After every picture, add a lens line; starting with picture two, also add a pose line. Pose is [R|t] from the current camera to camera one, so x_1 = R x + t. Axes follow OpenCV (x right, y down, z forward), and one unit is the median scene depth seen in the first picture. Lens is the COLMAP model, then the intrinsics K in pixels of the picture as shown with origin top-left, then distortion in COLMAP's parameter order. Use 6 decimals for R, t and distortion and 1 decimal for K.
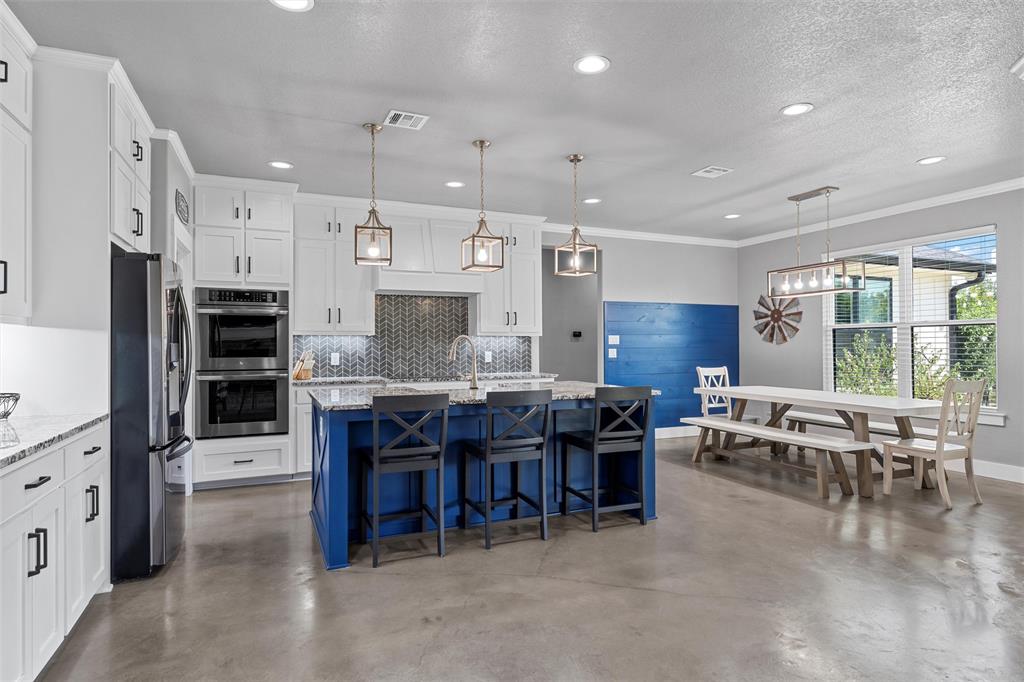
lens RADIAL K [[568.1, 0, 513.5], [0, 568.1, 342.0], [0, 0, 1]] dist [0.000820, 0.003289]
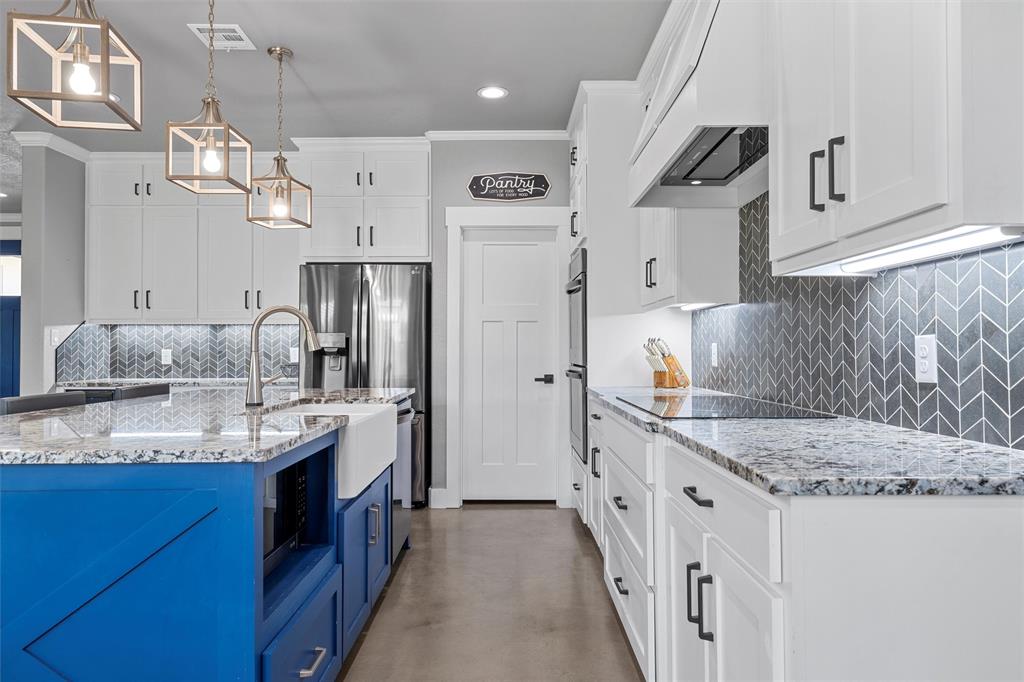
lens RADIAL K [[636.8, 0, 508.5], [0, 636.8, 337.2], [0, 0, 1]] dist [-0.001879, 0.000111]
pose [[-0.406839, -0.012147, -0.913419, 0.350028], [0.009993, 0.999793, -0.017746, 0.028878], [0.913445, -0.016347, -0.406633, 1.346668]]
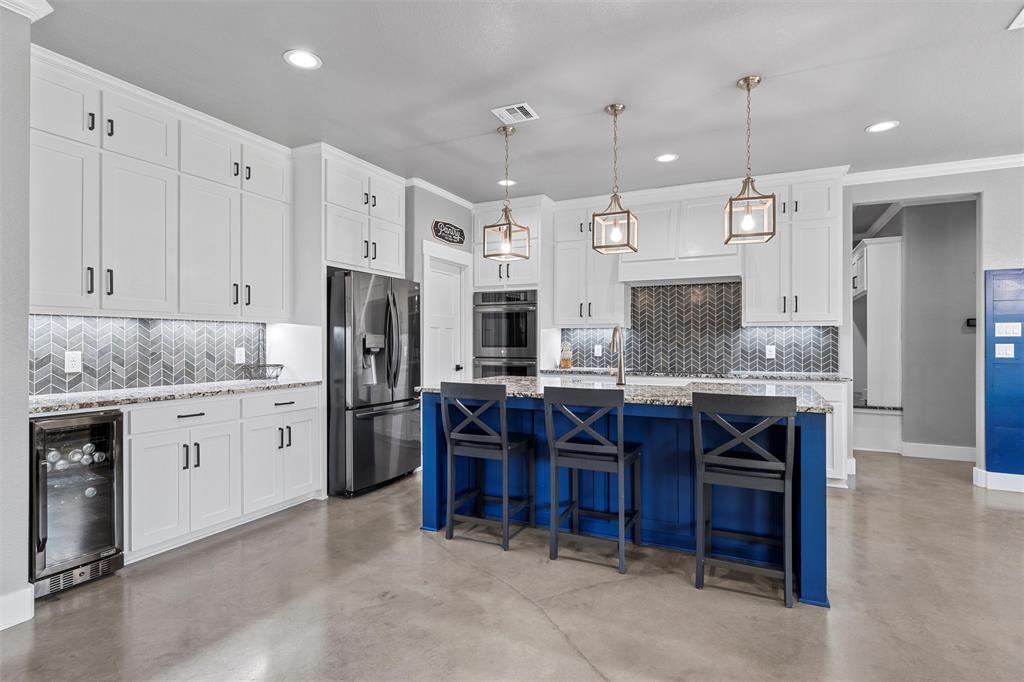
lens RADIAL K [[519.6, 0, 514.6], [0, 519.6, 342.0], [0, 0, 1]] dist [0.002513, -0.000245]
pose [[0.645077, 0.006373, -0.764091, 0.416196], [0.000297, 0.999963, 0.008590, 0.007203], [0.764118, -0.005768, 0.645051, 0.317739]]
